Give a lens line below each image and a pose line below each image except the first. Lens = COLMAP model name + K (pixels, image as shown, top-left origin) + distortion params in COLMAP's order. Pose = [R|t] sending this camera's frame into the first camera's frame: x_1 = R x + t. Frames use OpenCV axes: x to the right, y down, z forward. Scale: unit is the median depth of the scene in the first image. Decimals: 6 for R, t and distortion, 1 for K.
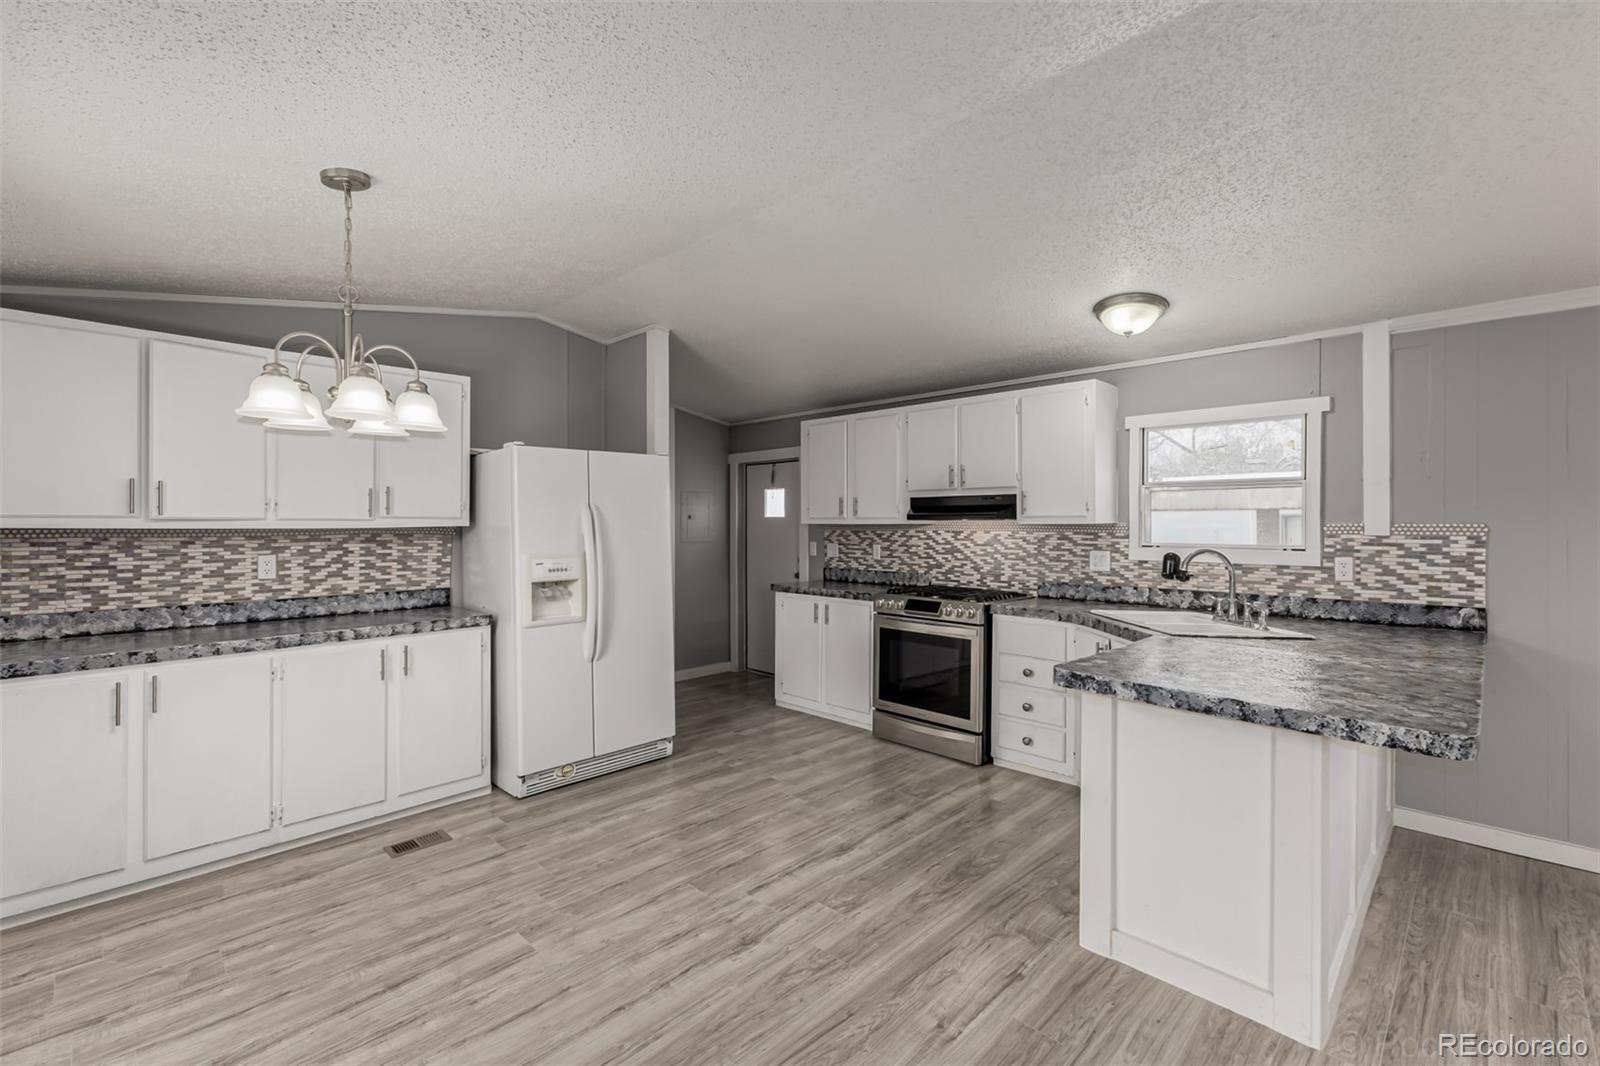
lens RADIAL K [[689.1, 0, 787.5], [0, 689.1, 527.5], [0, 0, 1]] dist [0.008371, -0.001835]
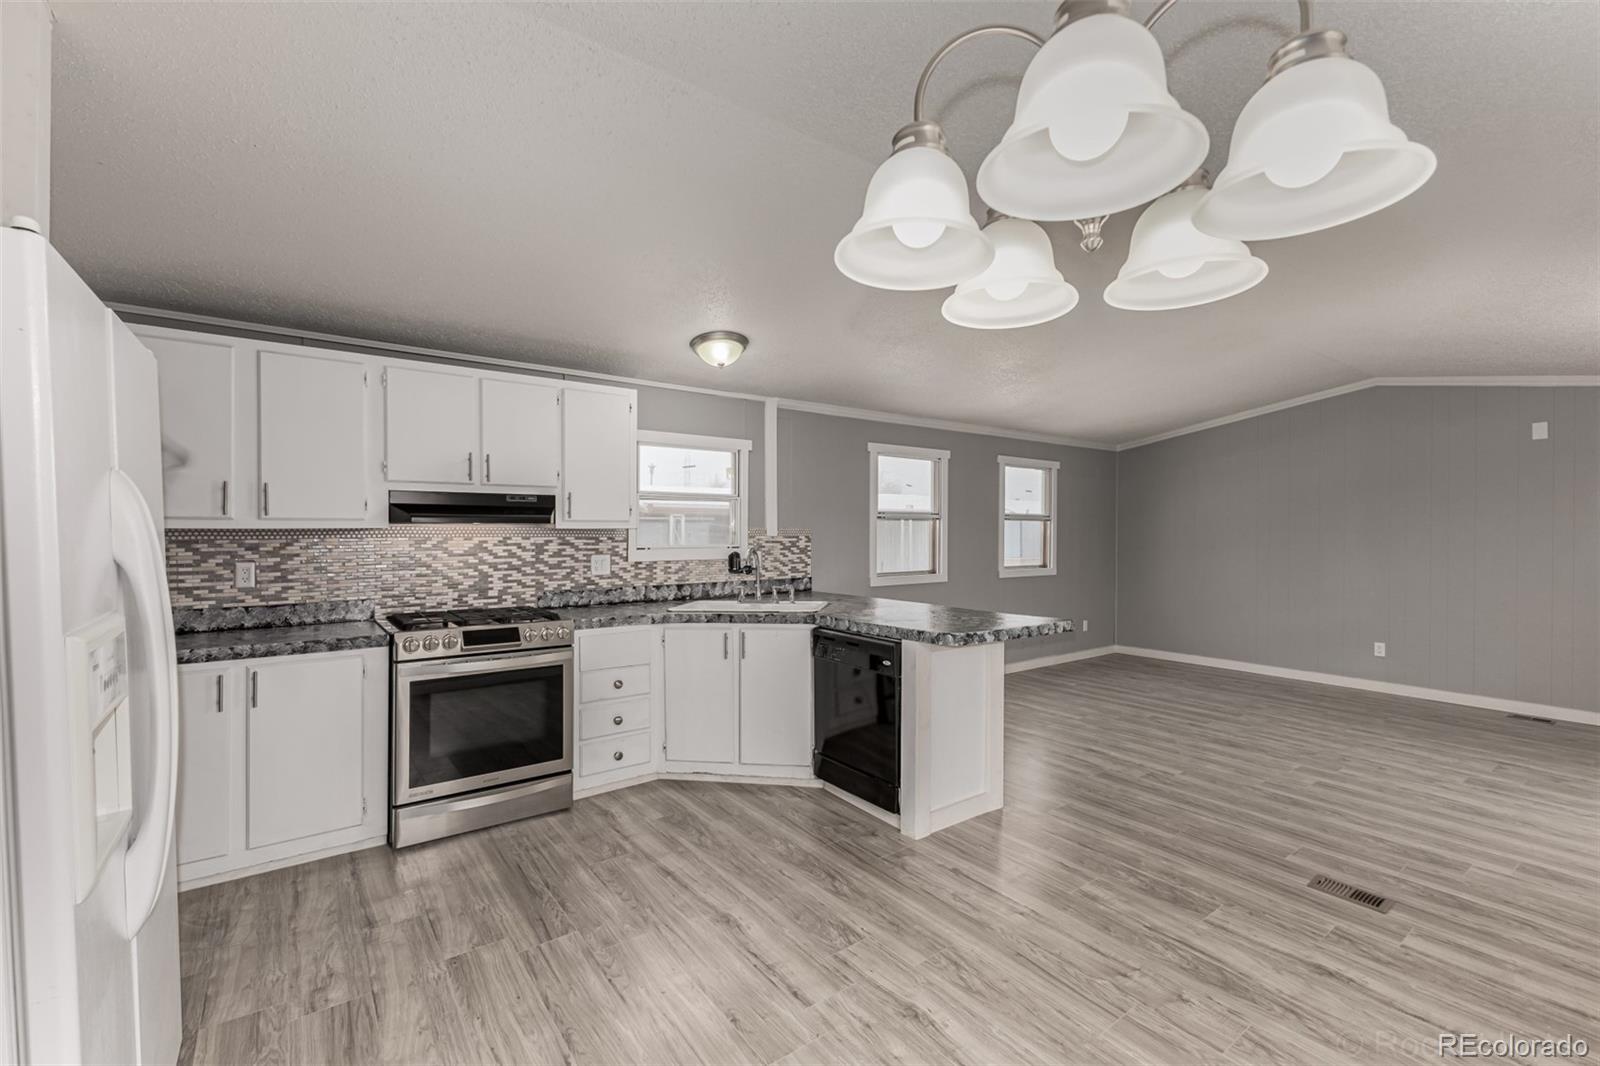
lens RADIAL K [[689.1, 0, 805.7], [0, 689.1, 538.7], [0, 0, 1]] dist [0.008371, -0.001835]
pose [[0.137539, -0.015801, 0.990370, -0.645346], [0.002720, 0.999875, 0.015575, -0.006556], [-0.990493, 0.000551, 0.137565, 0.704542]]
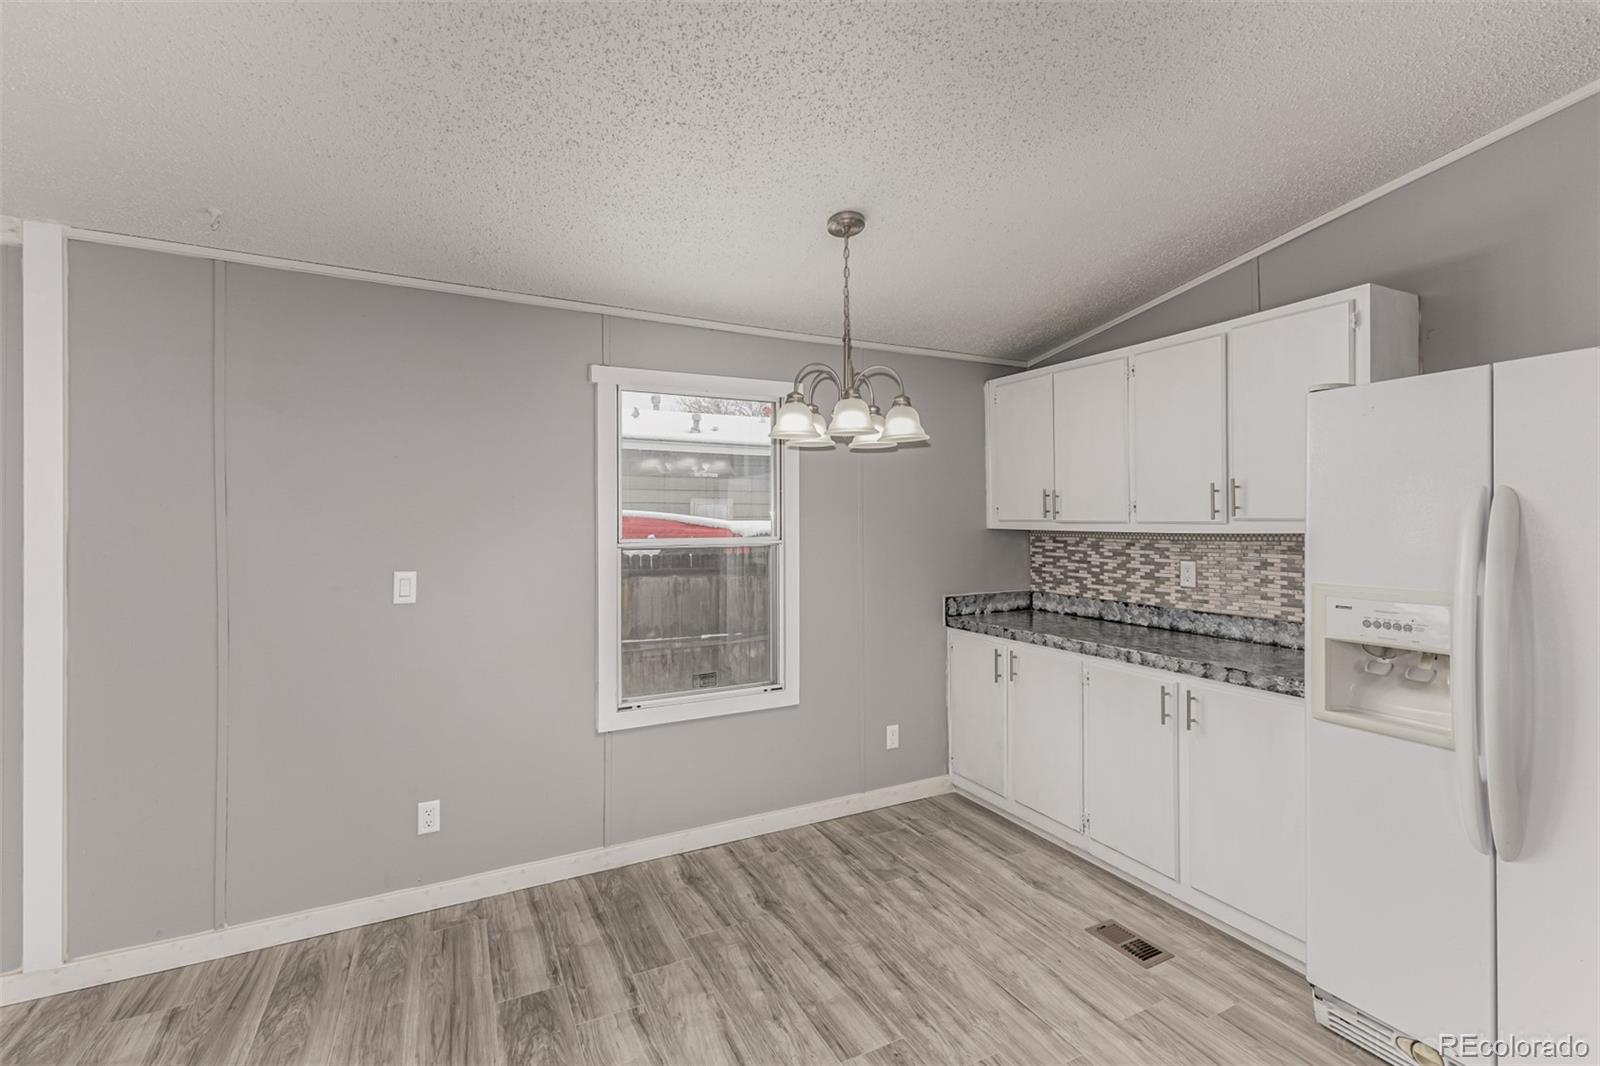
lens RADIAL K [[689.1, 0, 805.8], [0, 689.1, 516.4], [0, 0, 1]] dist [0.008371, -0.001835]
pose [[-0.301623, -0.005705, -0.953410, 0.290307], [-0.004293, 0.999980, -0.004625, -0.013598], [0.953417, 0.002698, -0.301642, 0.816393]]
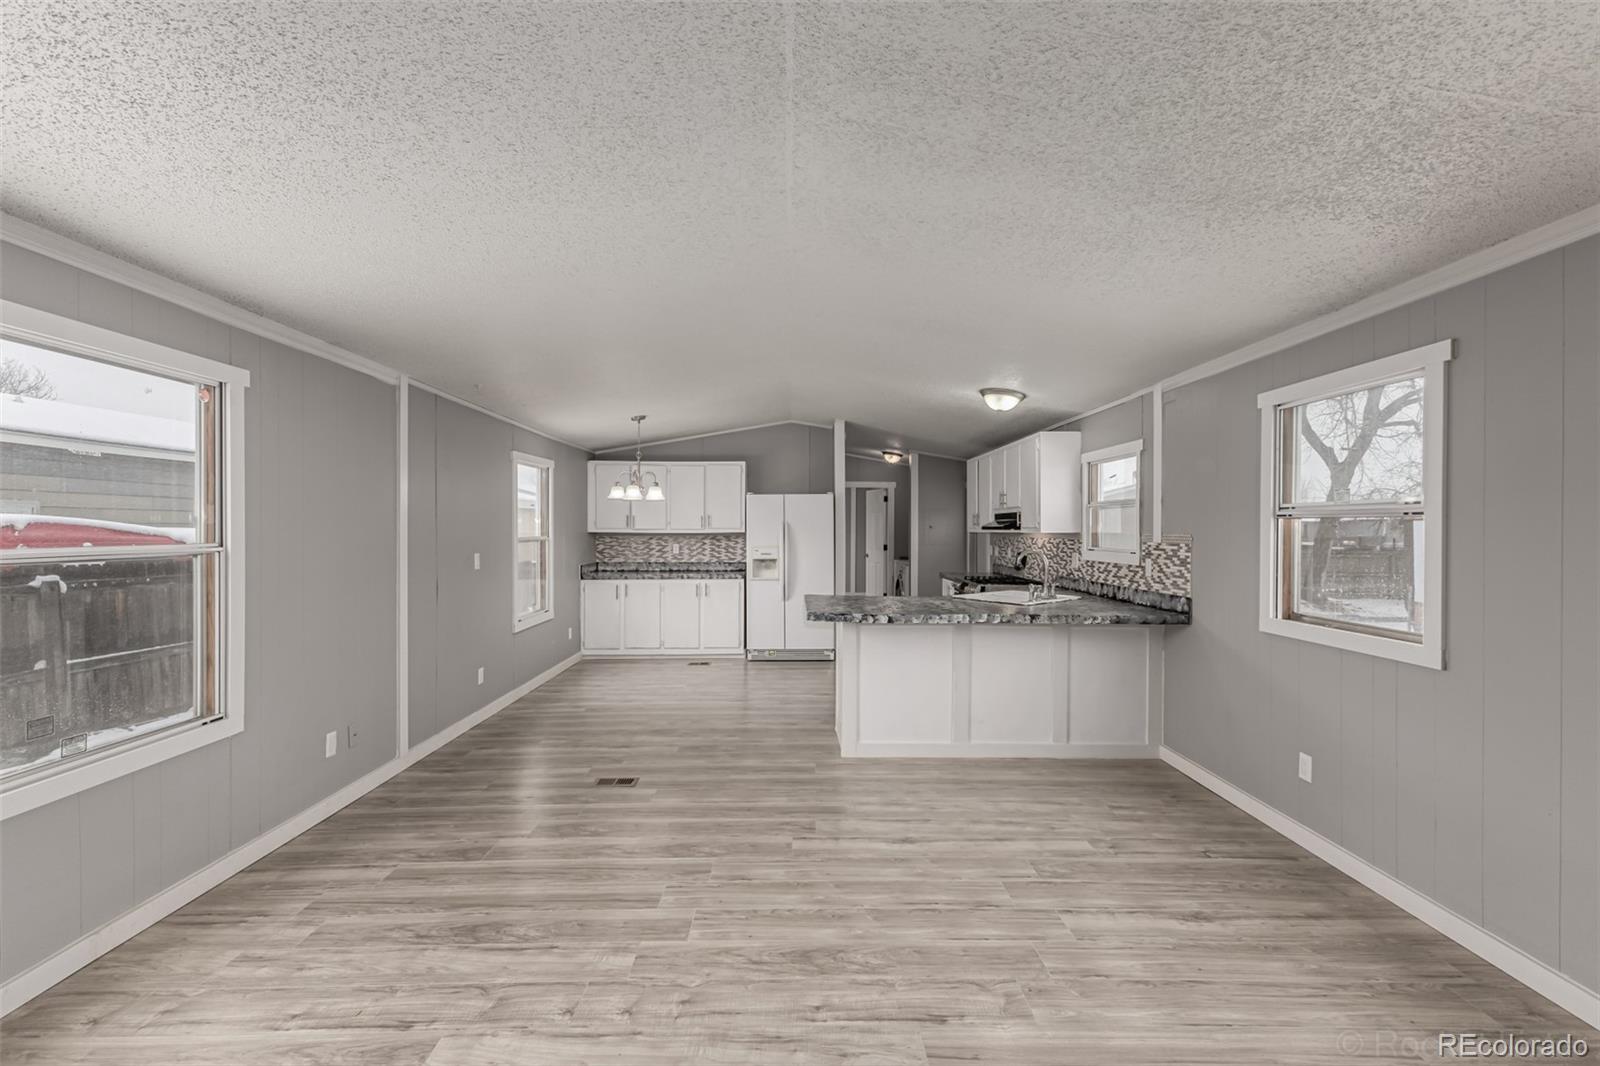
lens RADIAL K [[689.1, 0, 796.5], [0, 689.1, 531.2], [0, 0, 1]] dist [0.008371, -0.001835]
pose [[0.712702, 0.004002, -0.701455, 1.270172], [-0.005780, 0.999983, -0.000167, -0.006119], [0.701443, 0.004173, 0.712714, -0.431260]]
